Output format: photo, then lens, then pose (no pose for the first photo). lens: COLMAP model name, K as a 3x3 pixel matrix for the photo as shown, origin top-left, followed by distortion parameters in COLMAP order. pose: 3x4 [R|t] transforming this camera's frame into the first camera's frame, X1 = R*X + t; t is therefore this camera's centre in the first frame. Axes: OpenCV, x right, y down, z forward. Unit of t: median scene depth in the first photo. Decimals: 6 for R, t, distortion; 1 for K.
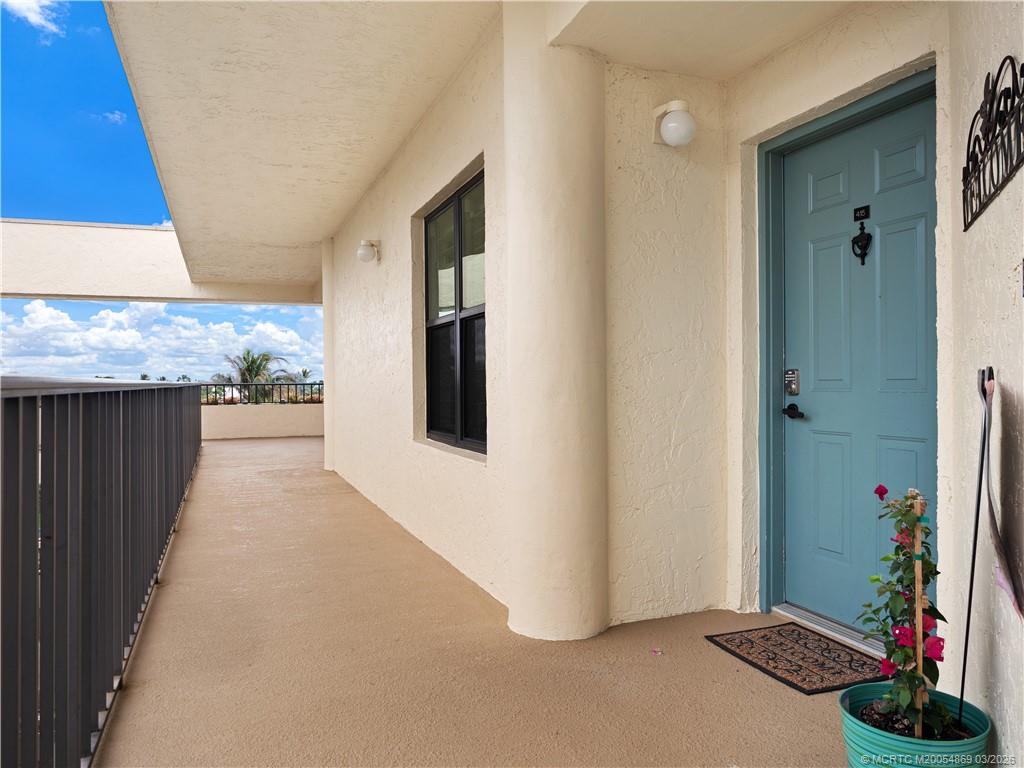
lens RADIAL K [[748.2, 0, 514.7], [0, 748.2, 373.2], [0, 0, 1]] dist [-0.006020, -0.000393]
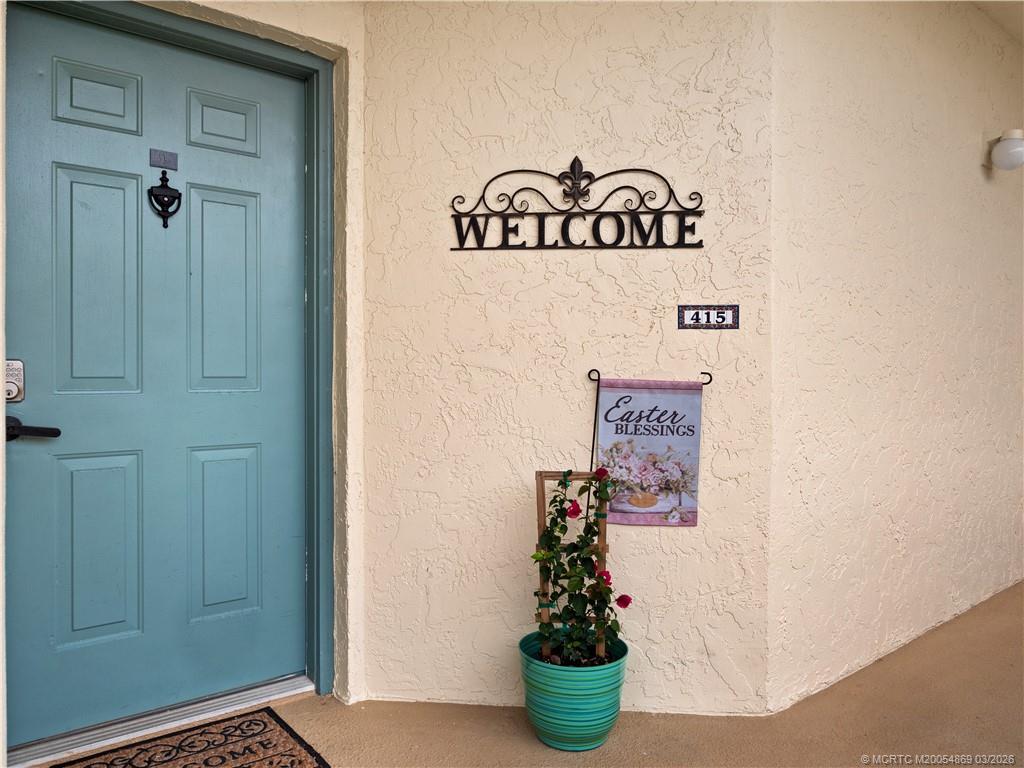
lens RADIAL K [[748.2, 0, 514.7], [0, 748.2, 373.2], [0, 0, 1]] dist [-0.006020, -0.000393]
pose [[-0.317947, 0.009342, 0.948063, -0.370595], [-0.006841, 0.999903, -0.012147, 0.010934], [-0.948084, -0.010347, -0.317852, 0.902021]]
